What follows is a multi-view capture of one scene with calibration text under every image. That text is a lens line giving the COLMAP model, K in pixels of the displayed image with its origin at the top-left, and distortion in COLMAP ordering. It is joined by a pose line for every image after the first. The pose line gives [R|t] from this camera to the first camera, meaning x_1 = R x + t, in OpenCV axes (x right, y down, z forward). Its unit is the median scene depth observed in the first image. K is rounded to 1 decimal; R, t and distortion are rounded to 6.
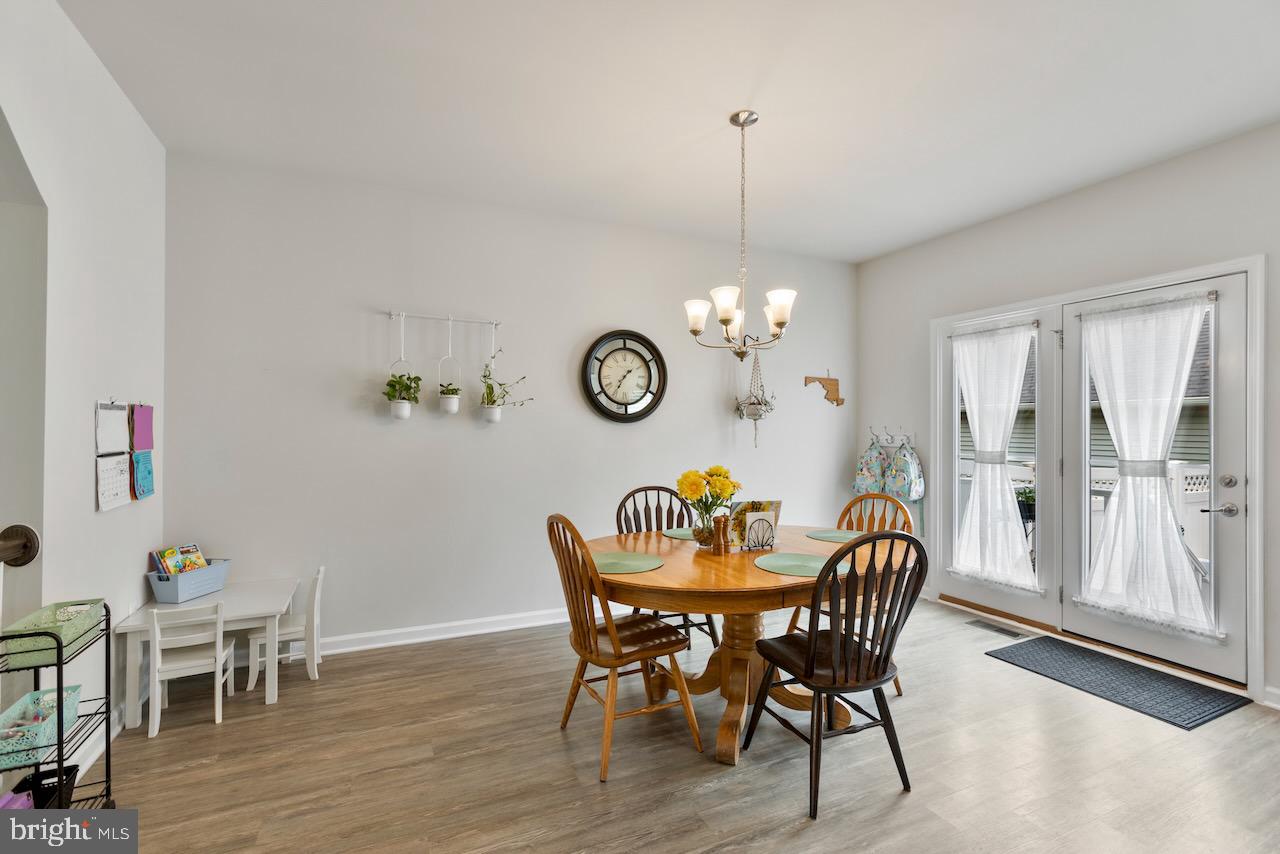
lens RADIAL K [[580.2, 0, 636.6], [0, 580.2, 423.0], [0, 0, 1]] dist [-0.004678, 0.002430]
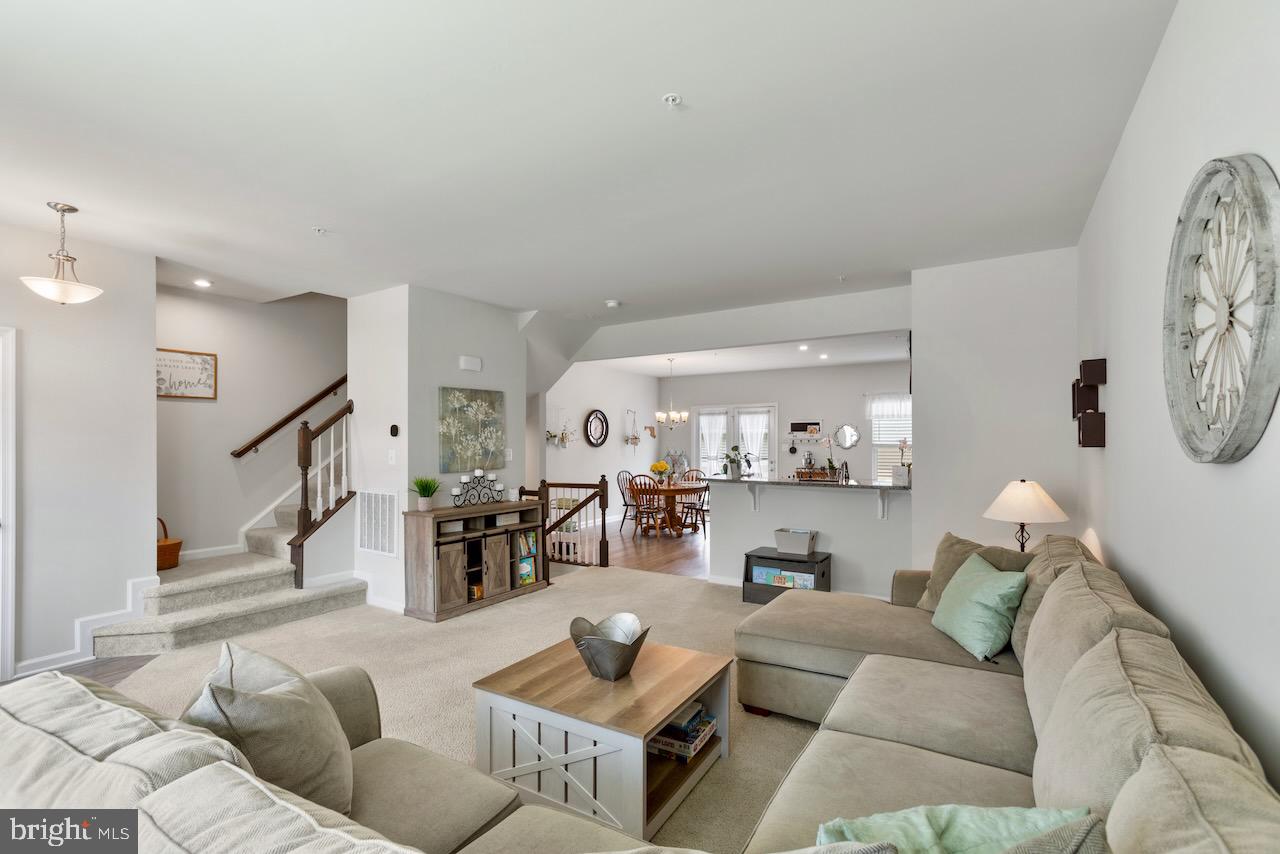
lens RADIAL K [[580.2, 0, 619.5], [0, 580.2, 451.9], [0, 0, 1]] dist [-0.004678, 0.002430]
pose [[0.855668, -0.015613, 0.517290, -1.380254], [0.001202, 0.999602, 0.028183, -0.055965], [-0.517524, -0.023493, 0.855346, -1.328321]]
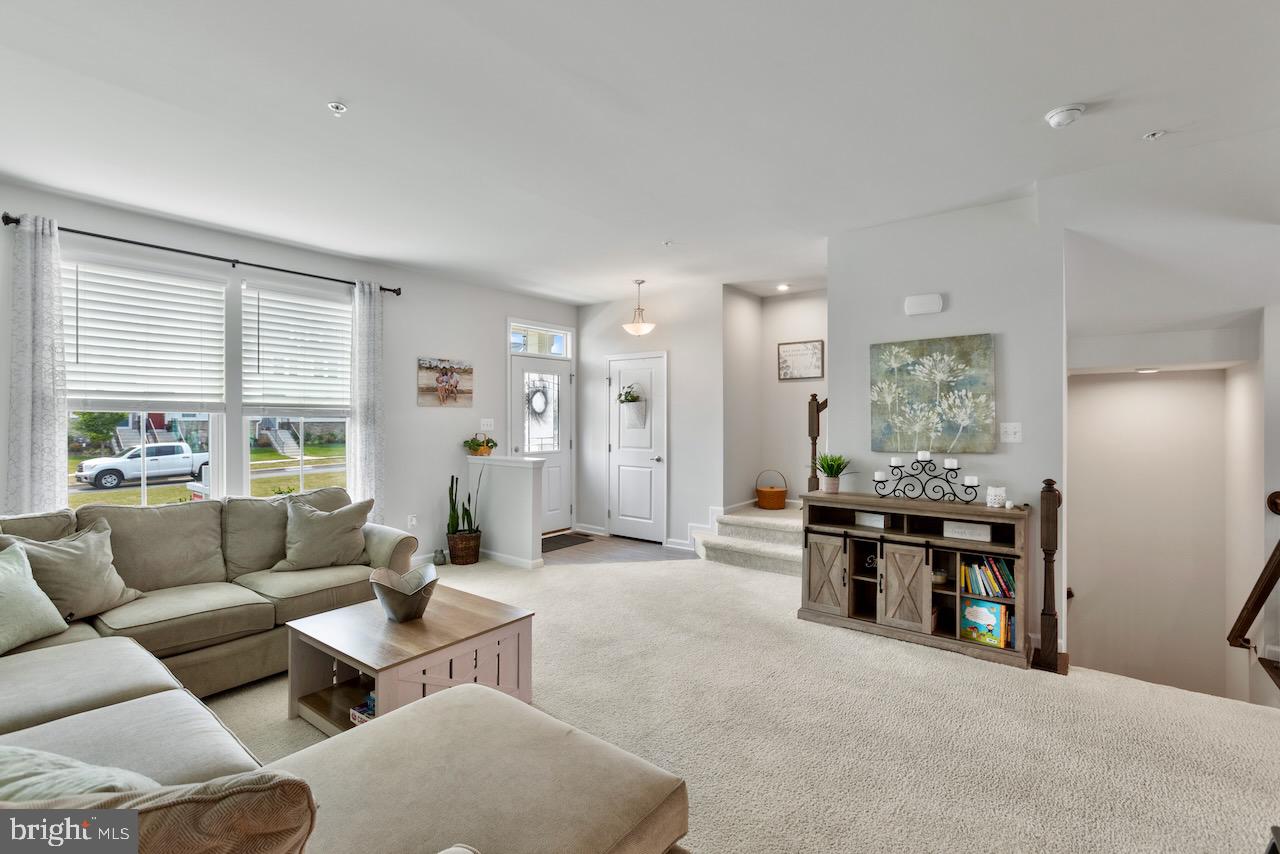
lens RADIAL K [[580.2, 0, 642.4], [0, 580.2, 420.3], [0, 0, 1]] dist [-0.004678, 0.002430]
pose [[0.451744, -0.000925, -0.892147, -0.185771], [0.012677, 0.999905, 0.005382, -0.037705], [0.892057, -0.013741, 0.451713, -0.801075]]
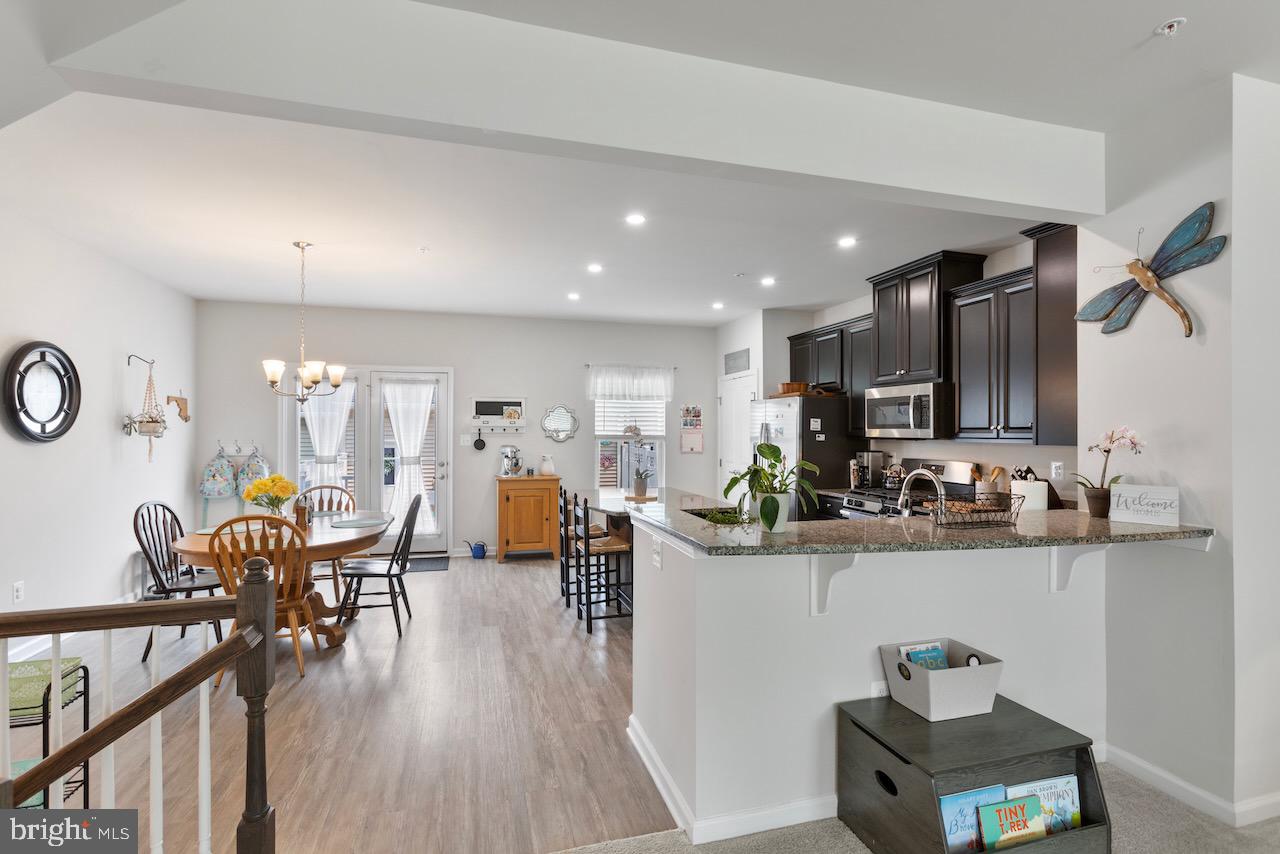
lens RADIAL K [[580.2, 0, 629.1], [0, 580.2, 424.9], [0, 0, 1]] dist [-0.004678, 0.002430]
pose [[0.161417, 0.005821, 0.986869, -0.873722], [-0.013032, 0.999908, -0.003766, -0.042776], [-0.986800, -0.012253, 0.161478, -0.070395]]
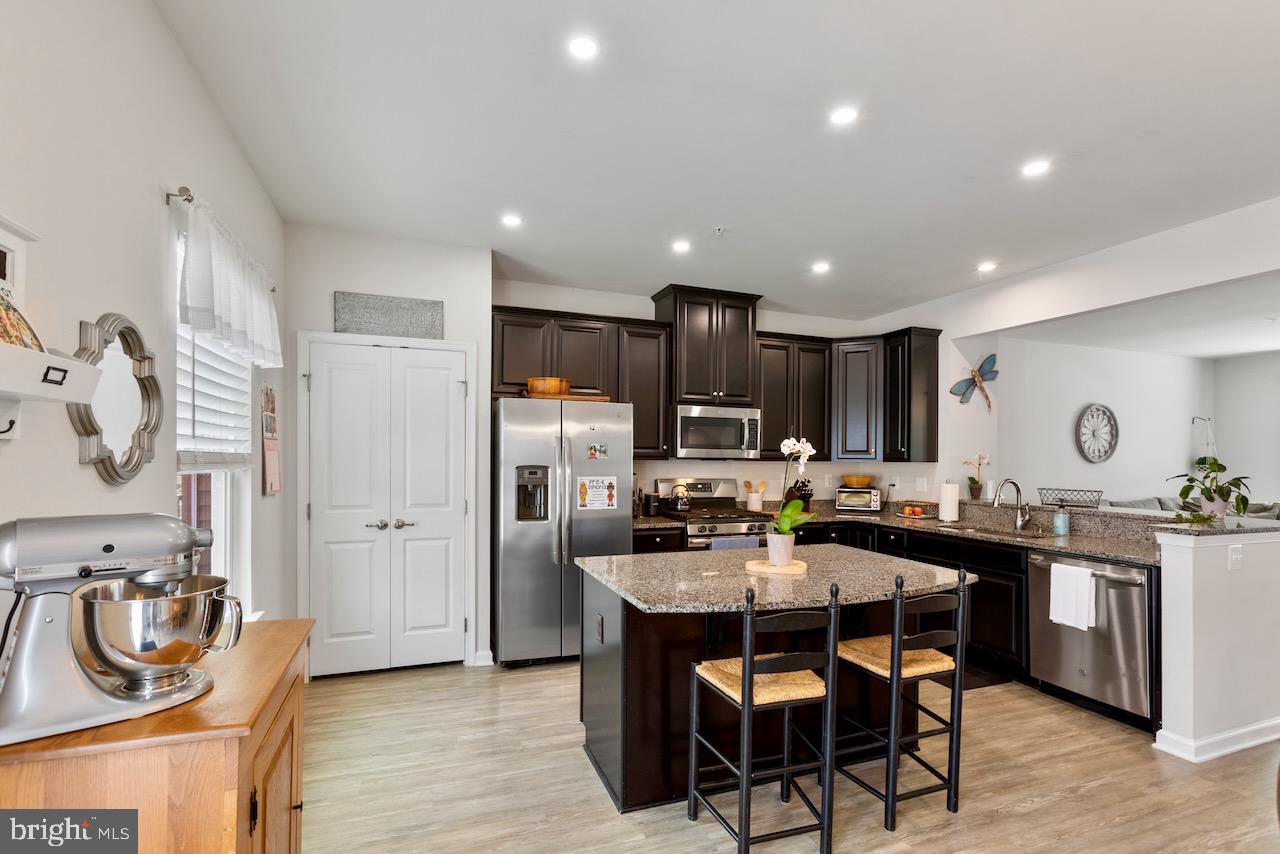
lens RADIAL K [[580.2, 0, 632.8], [0, 580.2, 441.9], [0, 0, 1]] dist [-0.004678, 0.002430]
pose [[-0.997619, -0.012735, 0.067783, 0.561121], [-0.015333, 0.999162, -0.037944, -0.011105], [-0.067243, -0.038893, -0.996978, 0.841994]]
